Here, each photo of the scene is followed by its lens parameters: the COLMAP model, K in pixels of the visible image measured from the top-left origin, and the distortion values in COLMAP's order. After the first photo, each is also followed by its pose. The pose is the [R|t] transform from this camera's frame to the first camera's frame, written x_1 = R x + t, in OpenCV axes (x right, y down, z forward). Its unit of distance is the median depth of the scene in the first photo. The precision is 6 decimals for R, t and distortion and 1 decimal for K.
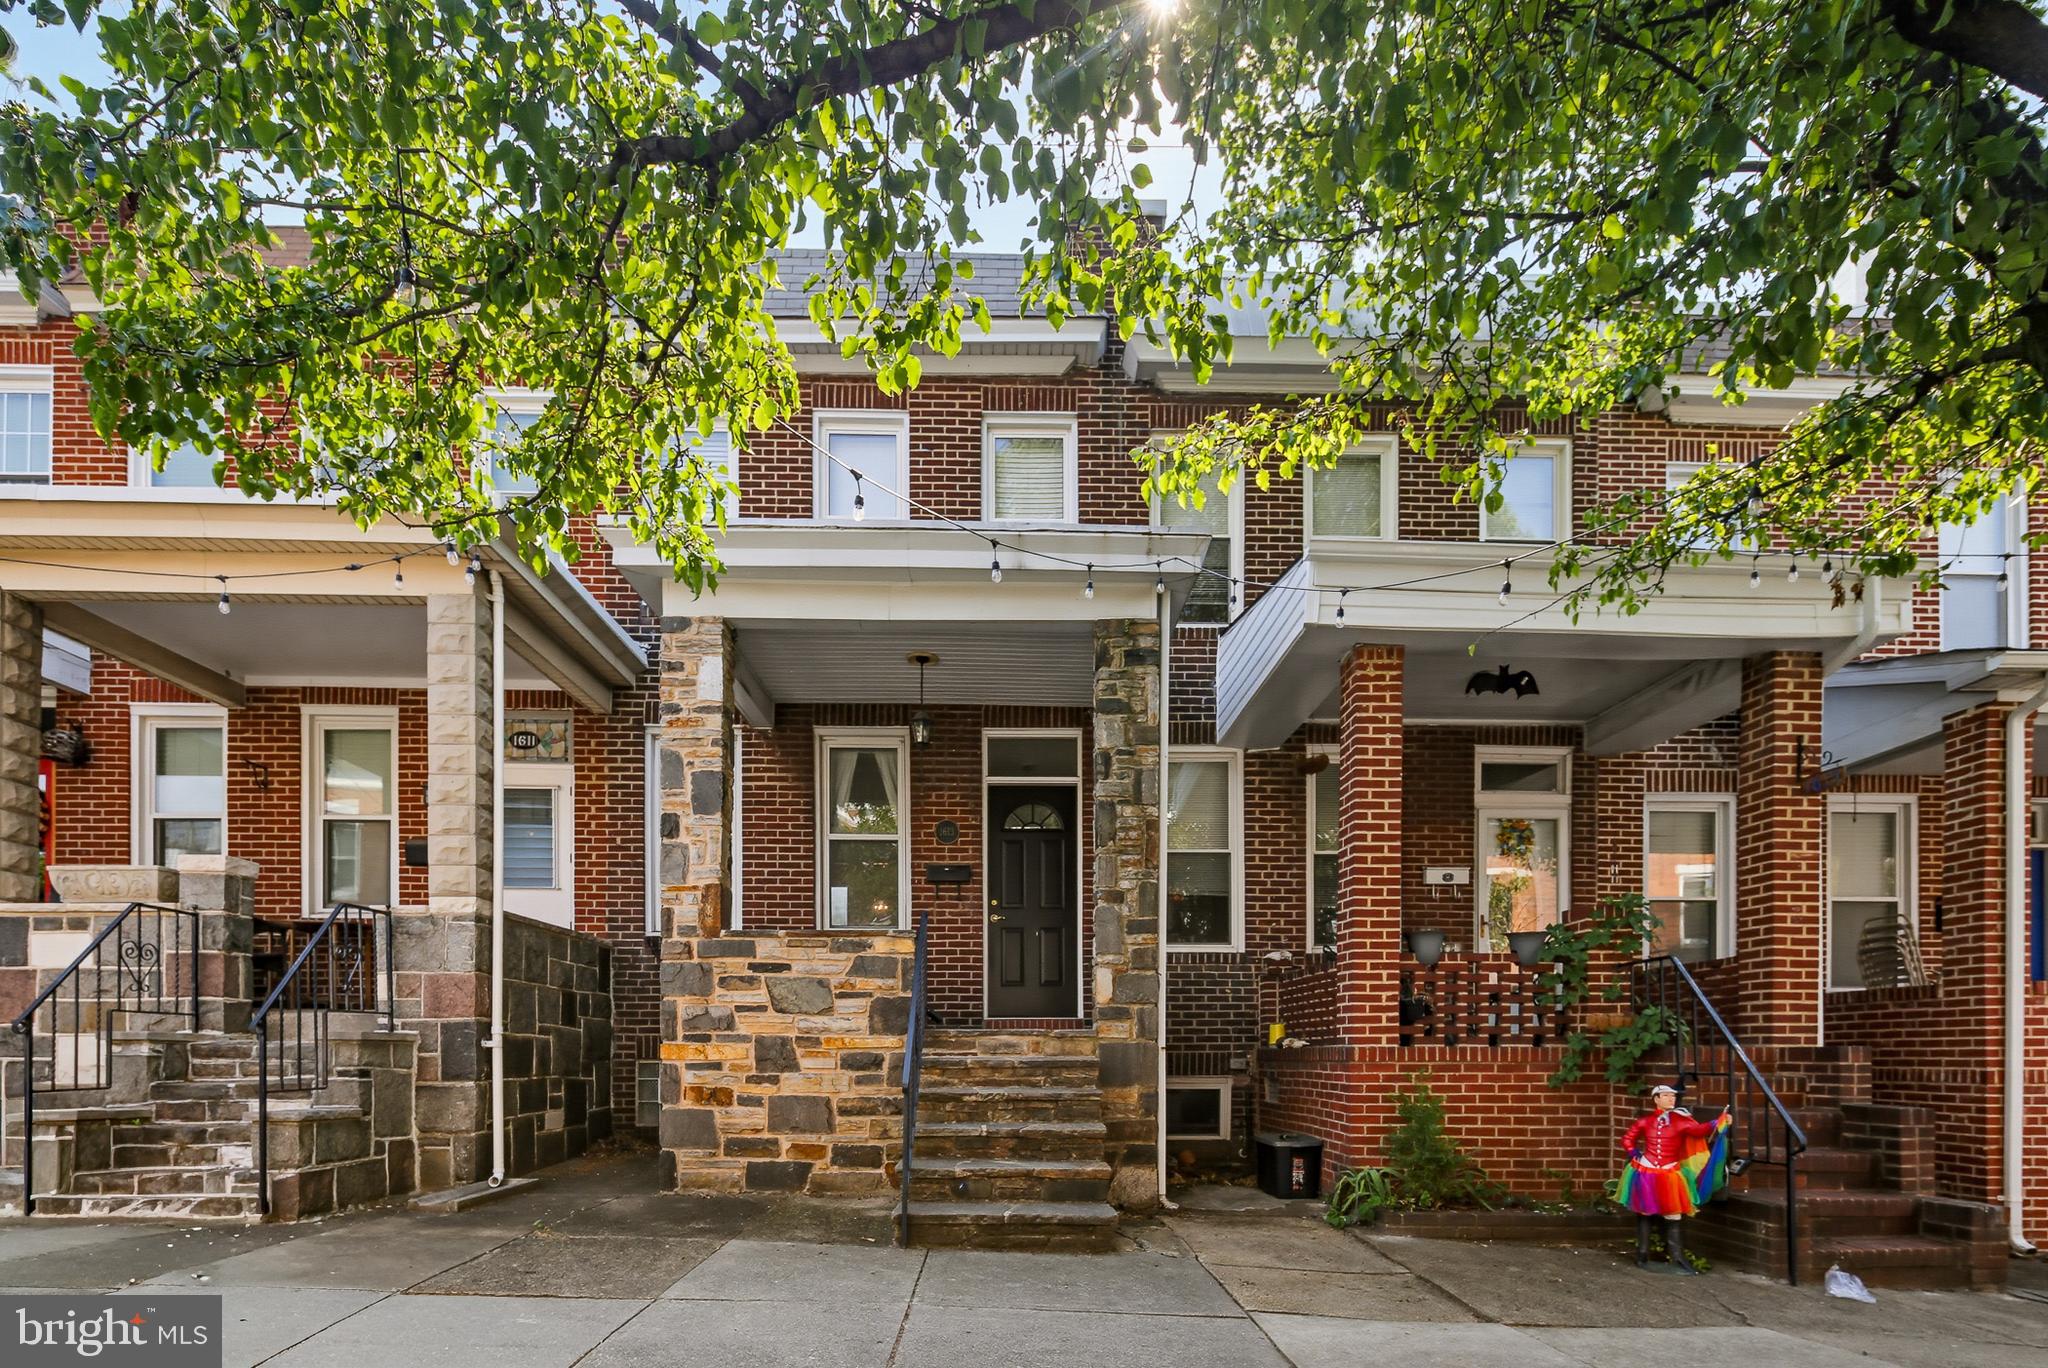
lens RADIAL K [[999.2, 0, 1022.8], [0, 999.2, 679.1], [0, 0, 1]] dist [0.001497, -0.000507]
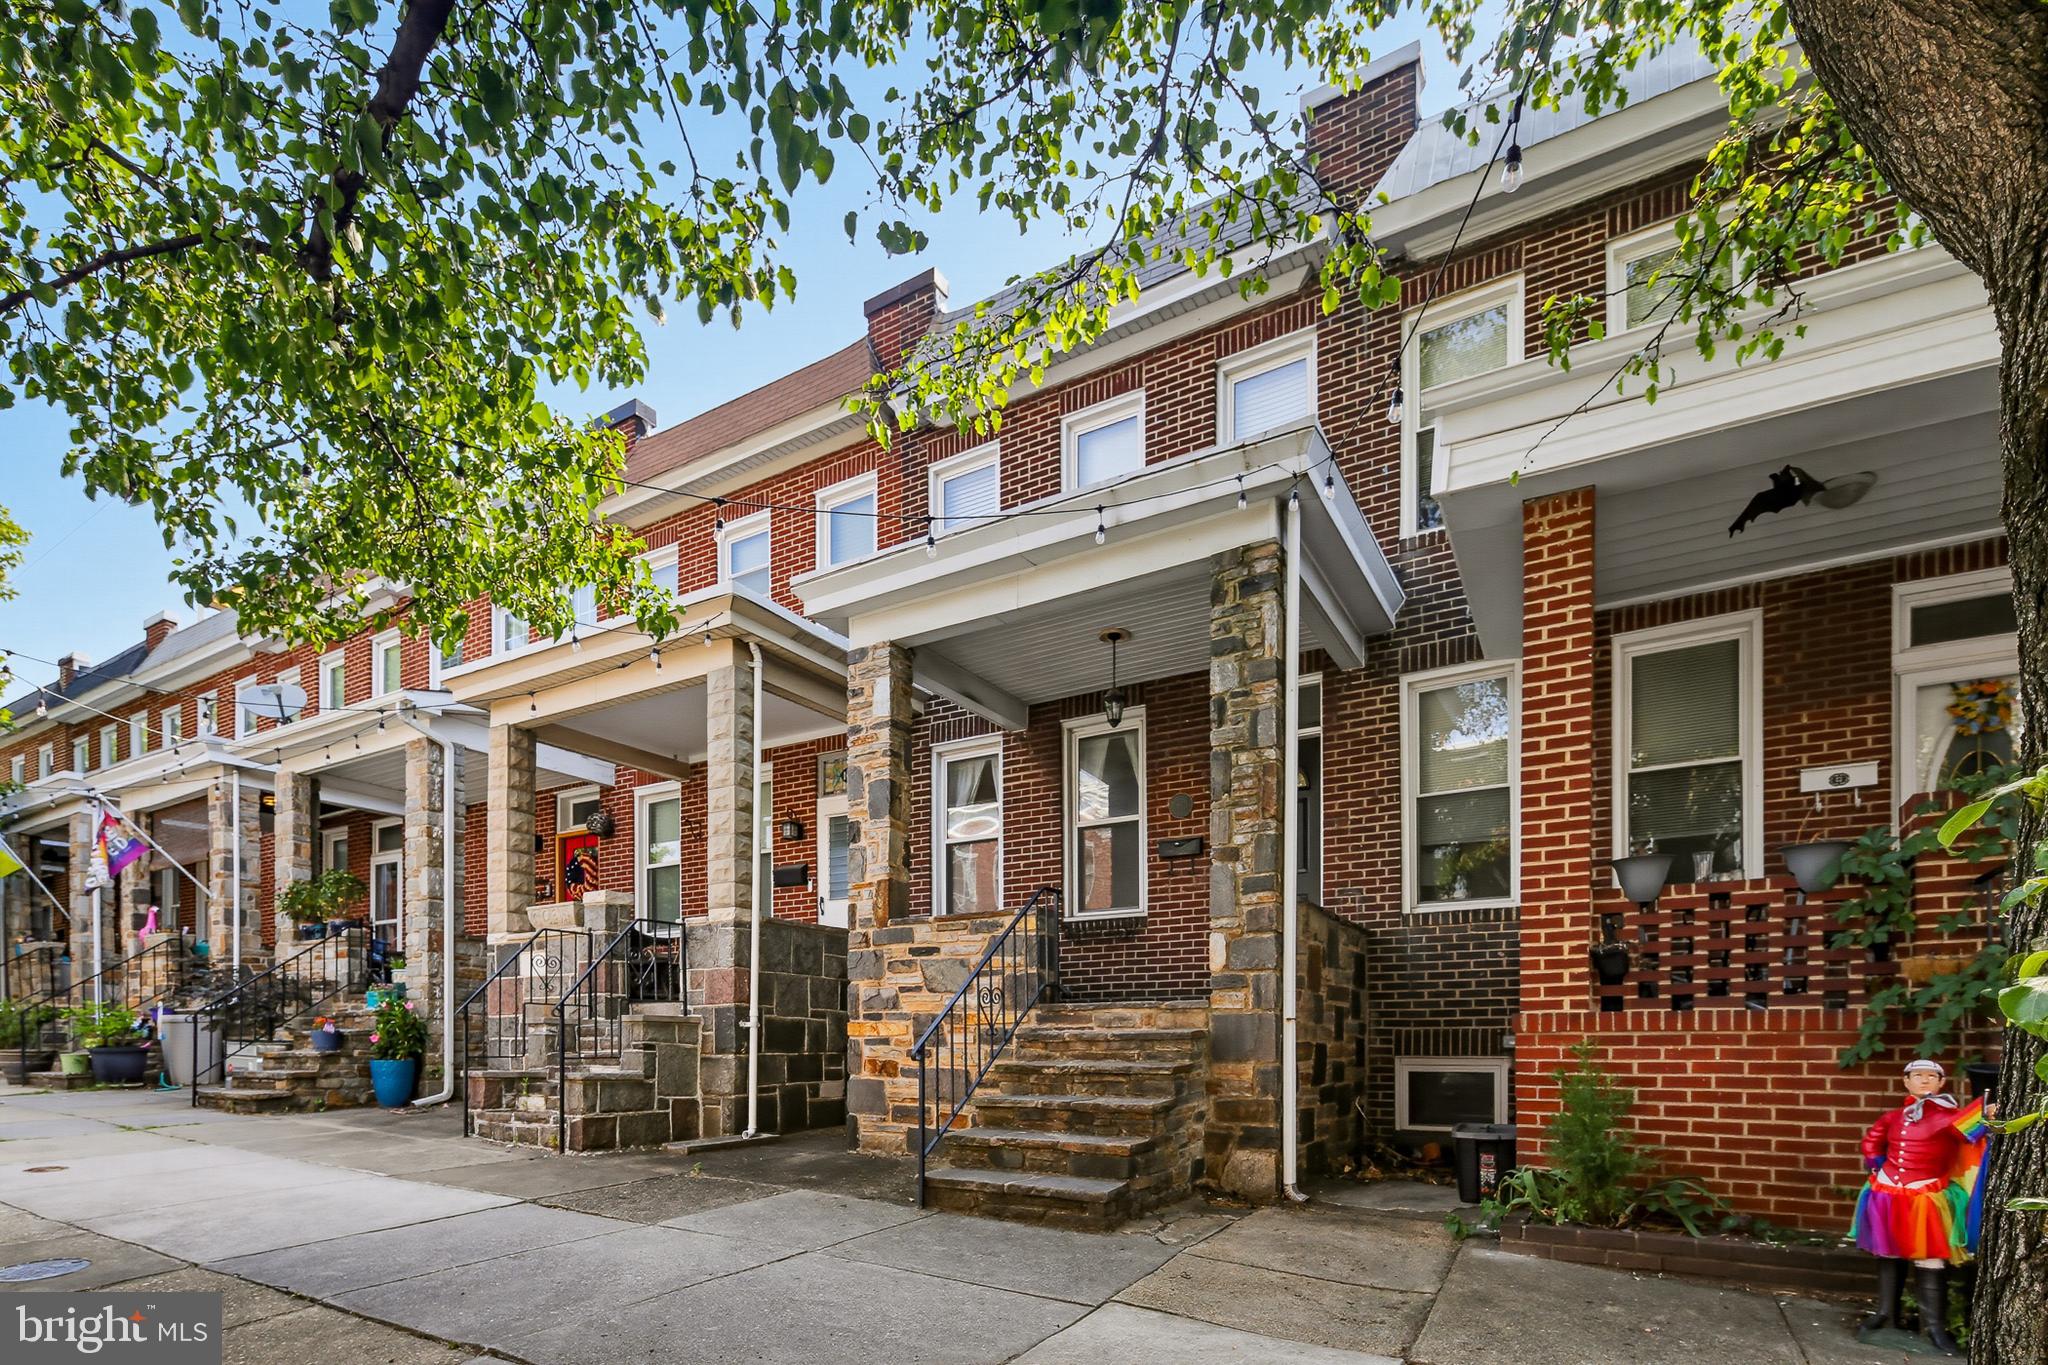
lens RADIAL K [[999.2, 0, 1022.4], [0, 999.2, 689.3], [0, 0, 1]] dist [0.001497, -0.000507]
pose [[0.835673, -0.186743, -0.516506, 0.452421], [0.192922, 0.980302, -0.042294, 0.078003], [0.514230, -0.064301, 0.855239, 0.150101]]
